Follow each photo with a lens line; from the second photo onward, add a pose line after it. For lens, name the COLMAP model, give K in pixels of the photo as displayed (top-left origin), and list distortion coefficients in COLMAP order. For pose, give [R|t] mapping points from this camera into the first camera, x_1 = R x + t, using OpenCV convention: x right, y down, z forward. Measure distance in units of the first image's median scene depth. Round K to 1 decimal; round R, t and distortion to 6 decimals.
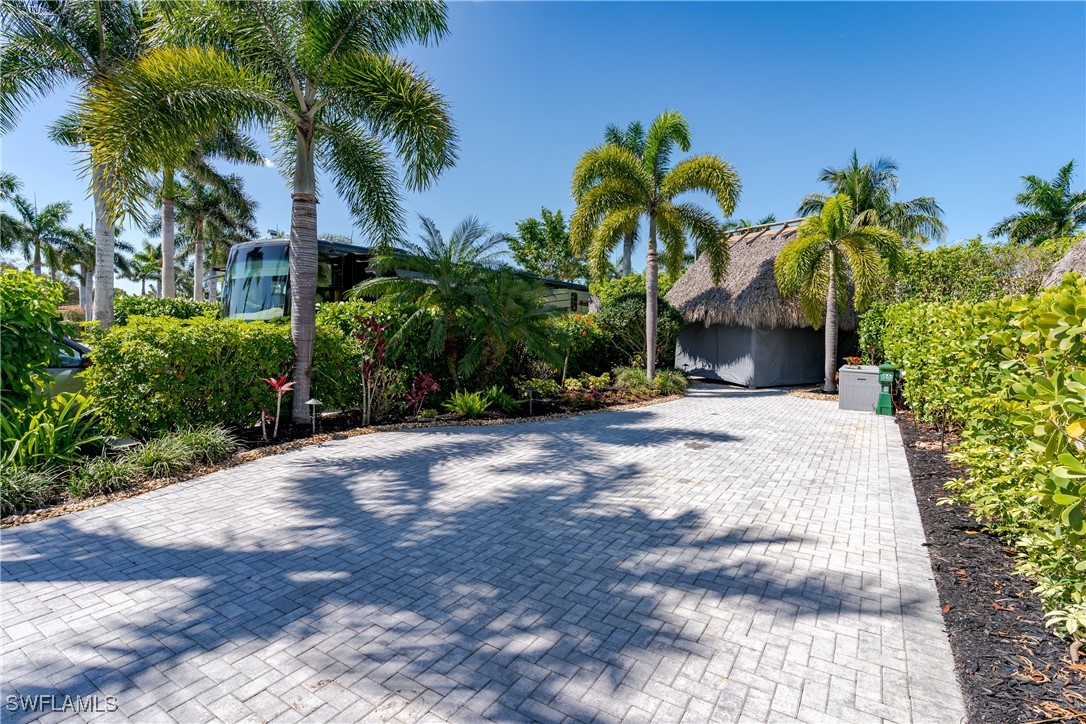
lens RADIAL K [[529.6, 0, 546.9], [0, 529.6, 345.9], [0, 0, 1]] dist [0.000376, 0.000198]
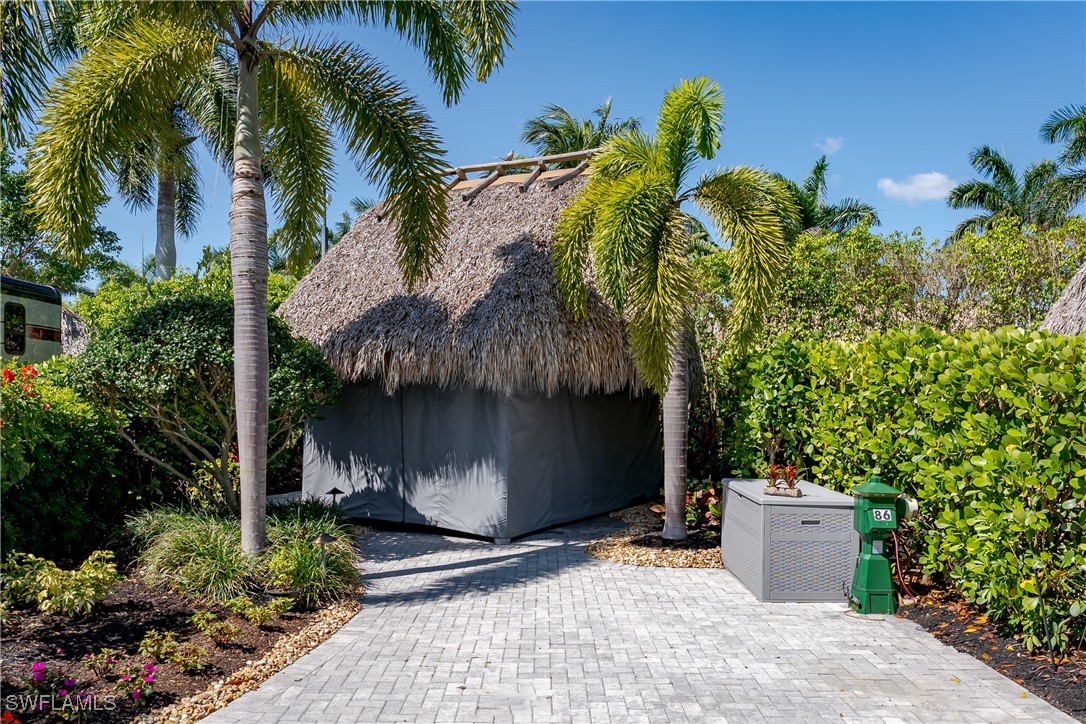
lens RADIAL K [[874.3, 0, 531.7], [0, 874.3, 421.9], [0, 0, 1]] dist [-0.005590, 0.001036]
pose [[0.856598, -0.025484, 0.515355, 0.060750], [0.026973, 0.999626, 0.004598, -0.015338], [-0.515279, 0.009962, 0.856964, 0.408489]]
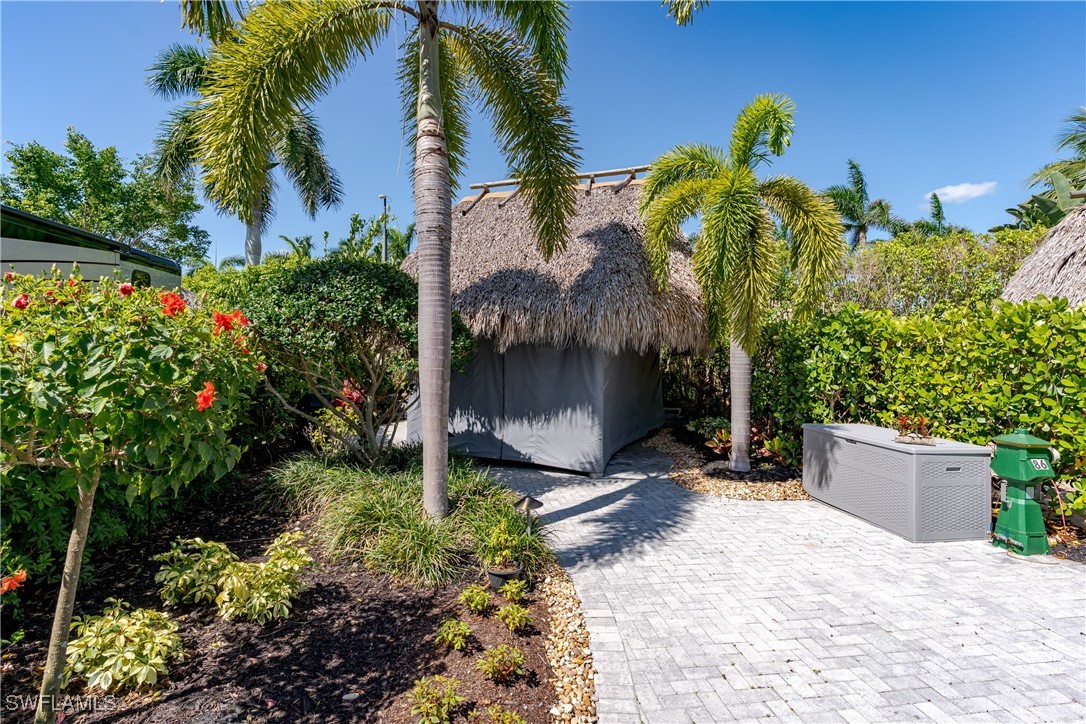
lens RADIAL K [[529.6, 0, 546.9], [0, 529.6, 345.9], [0, 0, 1]] dist [0.000376, 0.000198]
pose [[0.764316, 0.003026, 0.644835, 0.036531], [0.024524, 0.999129, -0.033757, -0.024714], [-0.644375, 0.041615, 0.763576, 0.647558]]
